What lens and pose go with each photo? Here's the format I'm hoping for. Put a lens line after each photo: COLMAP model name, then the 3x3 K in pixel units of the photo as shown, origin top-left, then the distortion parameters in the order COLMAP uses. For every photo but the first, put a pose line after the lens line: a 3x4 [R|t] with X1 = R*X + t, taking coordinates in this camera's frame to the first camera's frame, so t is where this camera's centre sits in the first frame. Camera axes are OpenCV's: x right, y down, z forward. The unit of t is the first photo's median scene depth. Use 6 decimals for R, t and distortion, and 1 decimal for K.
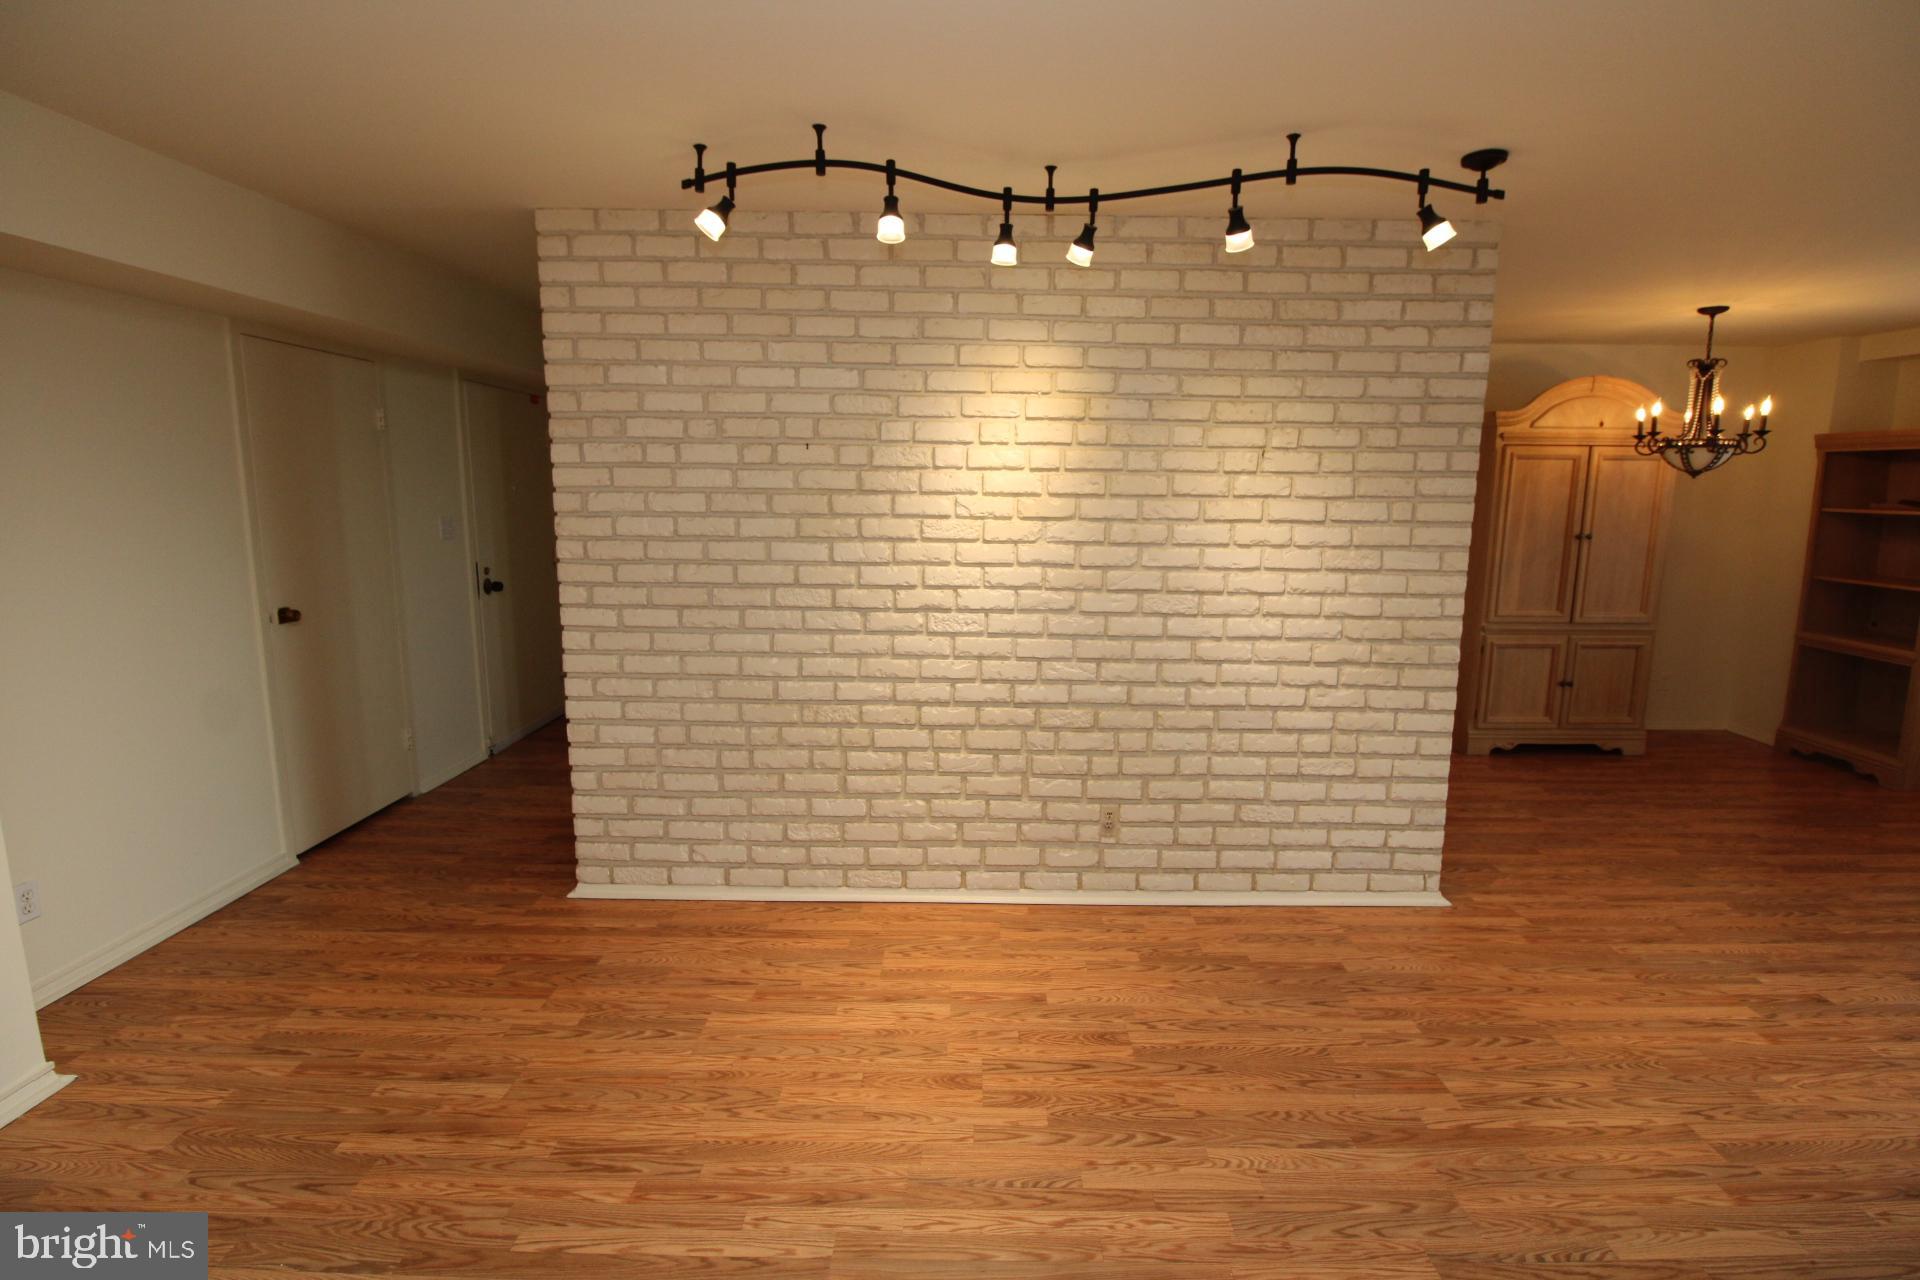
lens RADIAL K [[884.8, 0, 968.4], [0, 884.8, 624.4], [0, 0, 1]] dist [0.000566, -0.013248]
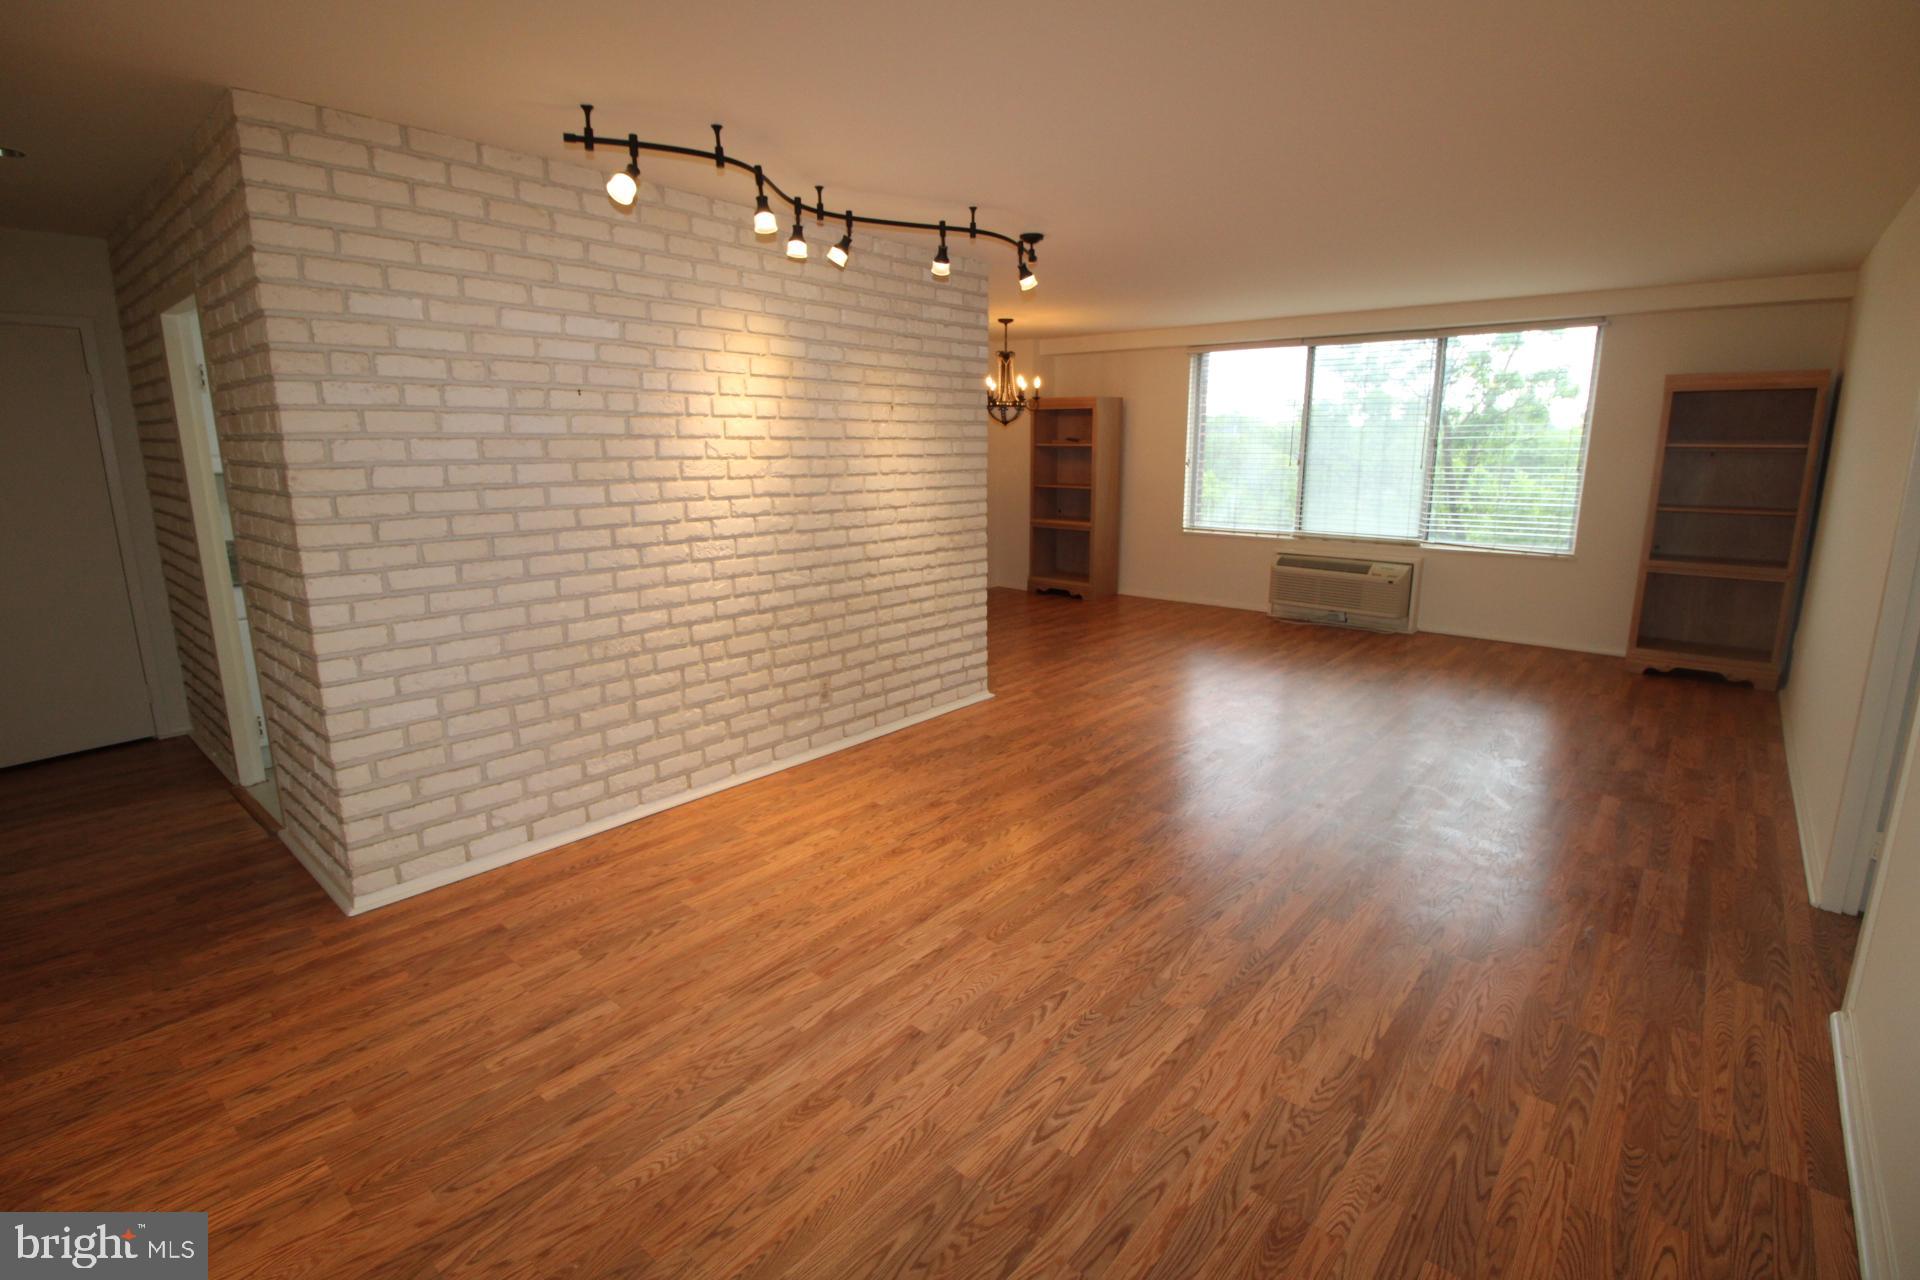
lens RADIAL K [[884.8, 0, 970.4], [0, 884.8, 628.4], [0, 0, 1]] dist [0.000566, -0.013248]
pose [[0.645992, -0.167459, 0.744749, -0.685528], [0.122107, 0.985746, 0.115733, 0.007354], [-0.753514, 0.016176, 0.657233, -0.024137]]
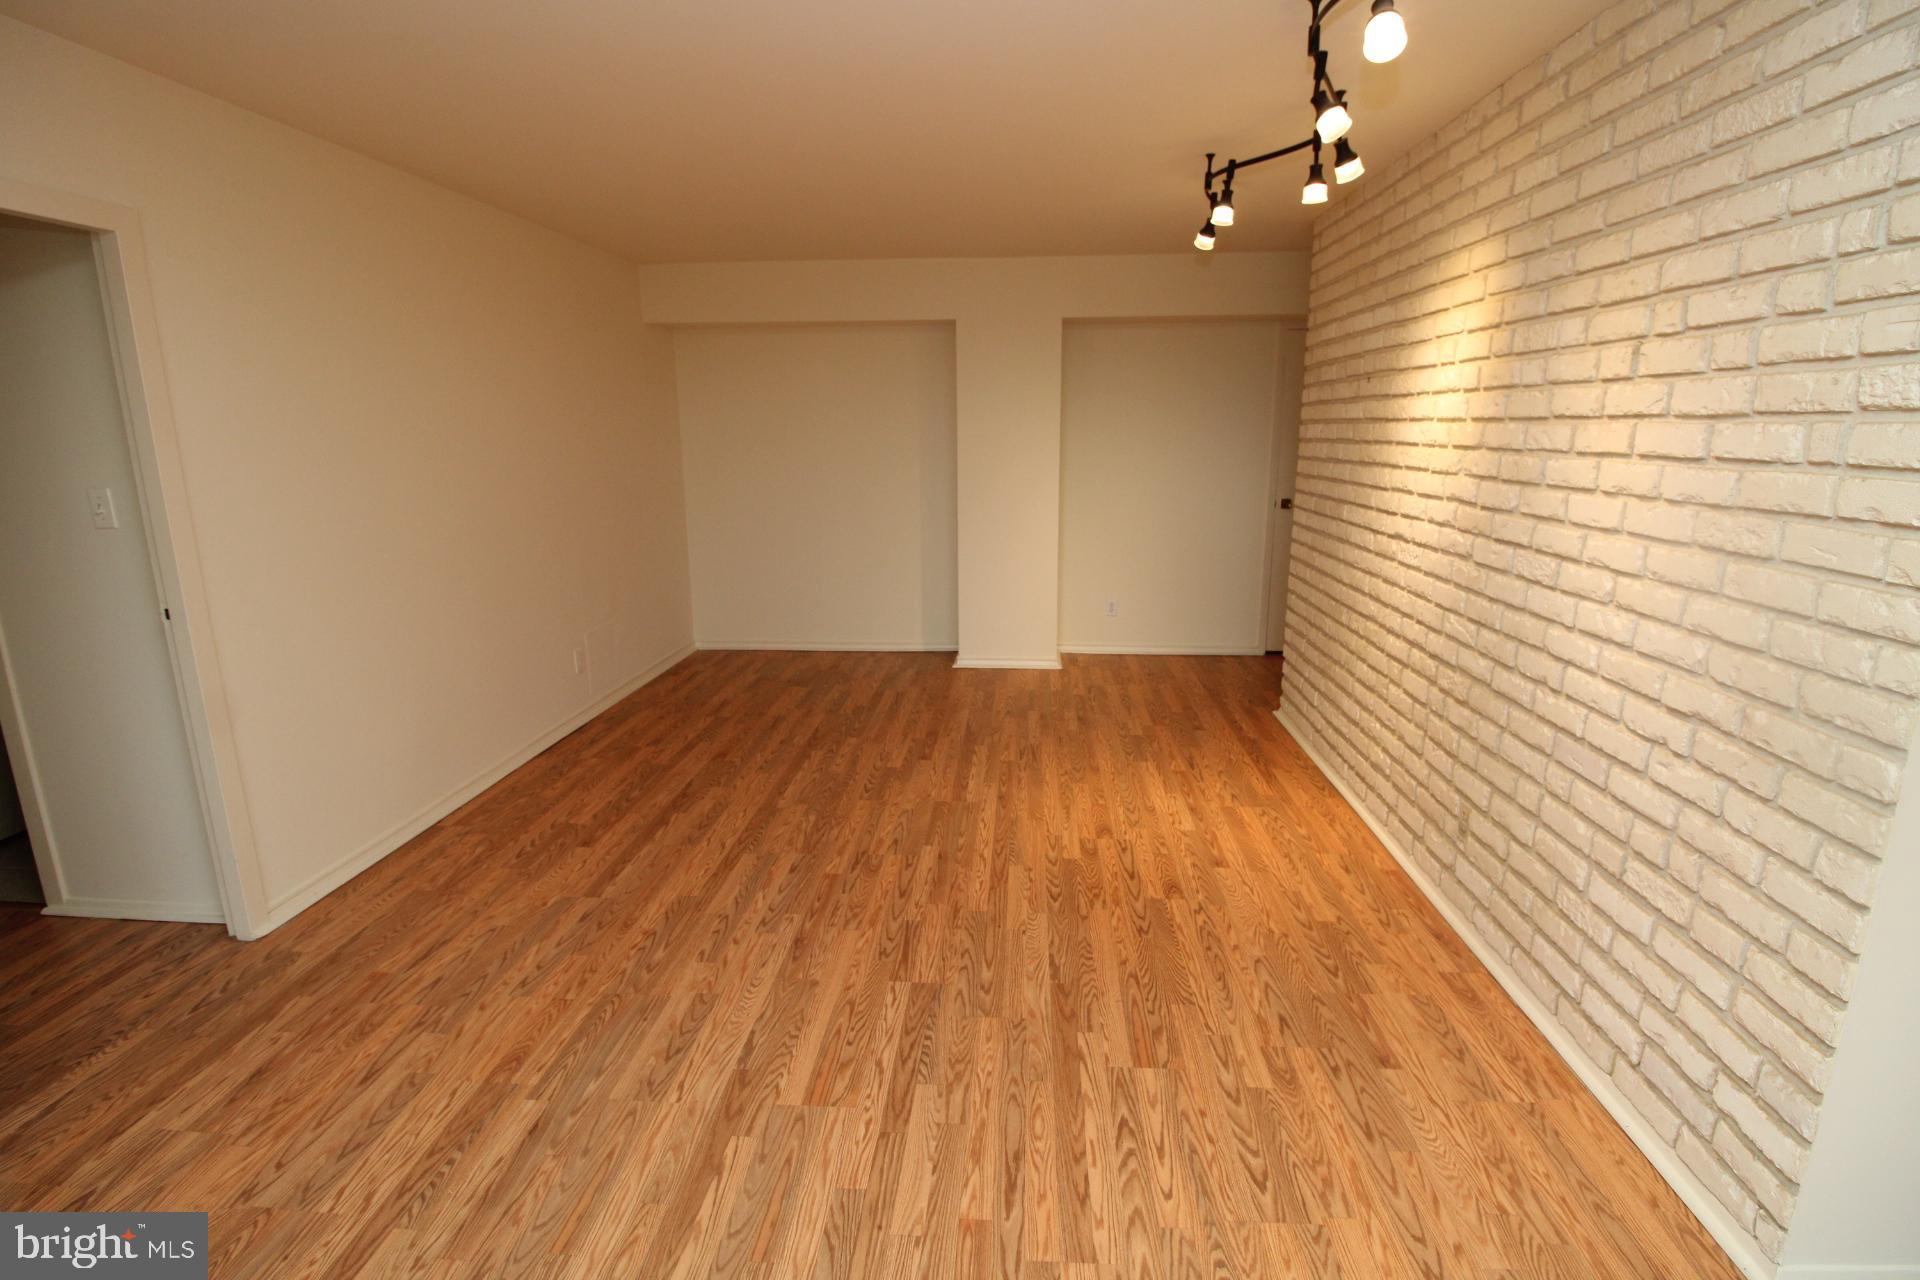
lens RADIAL K [[884.8, 0, 971.2], [0, 884.8, 624.7], [0, 0, 1]] dist [0.000566, -0.013248]
pose [[-0.064302, 0.206426, -0.976347, 0.985582], [-0.144574, 0.966123, 0.213786, -0.065953], [0.987402, 0.154901, -0.032280, 0.567958]]
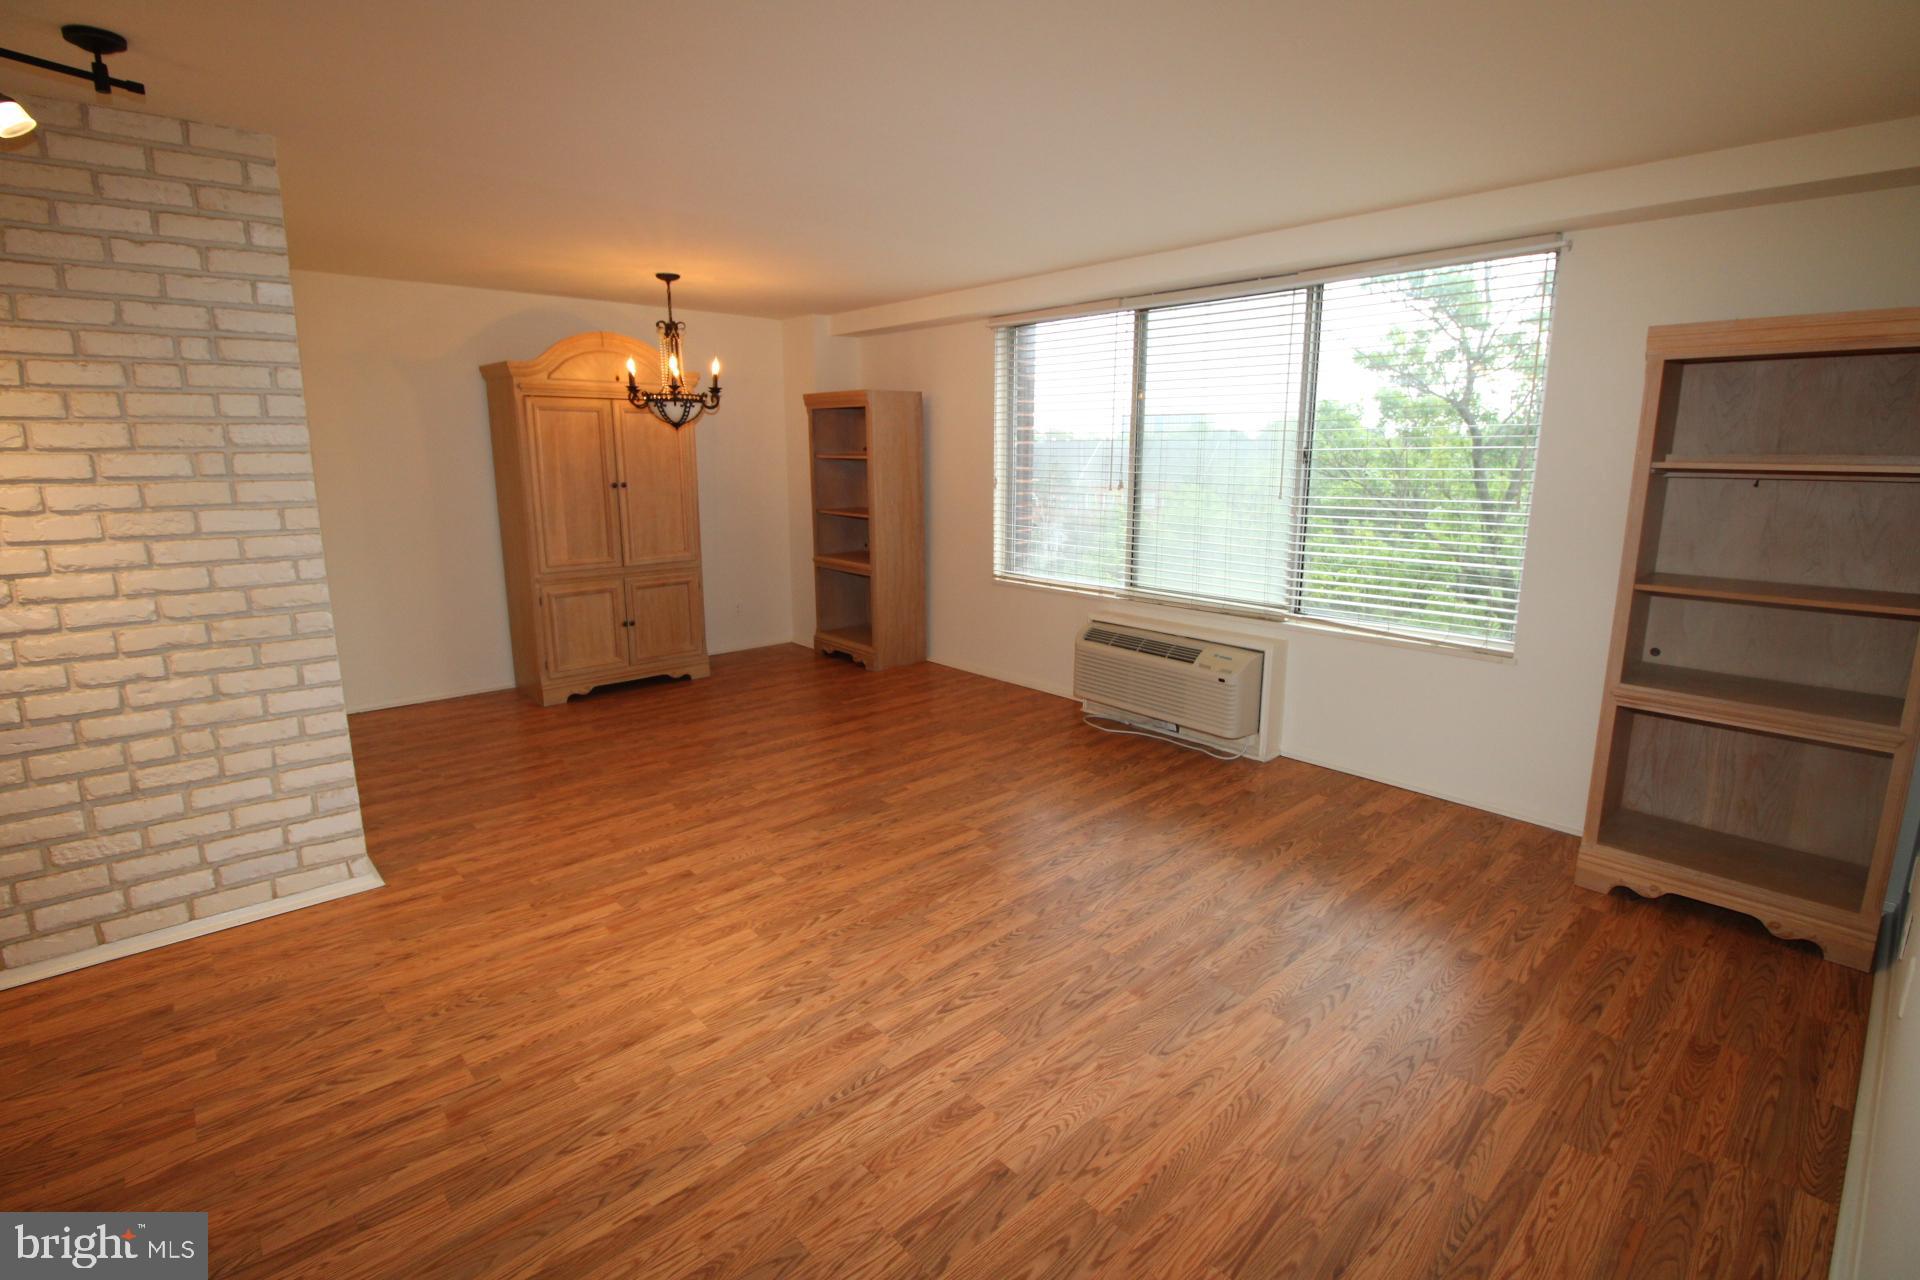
lens RADIAL K [[884.8, 0, 970.9], [0, 884.8, 625.6], [0, 0, 1]] dist [0.000566, -0.013248]
pose [[0.734167, -0.138042, 0.664788, 0.436953], [0.105196, 0.990417, 0.089484, 0.027942], [-0.670770, 0.004237, 0.741653, -0.121273]]
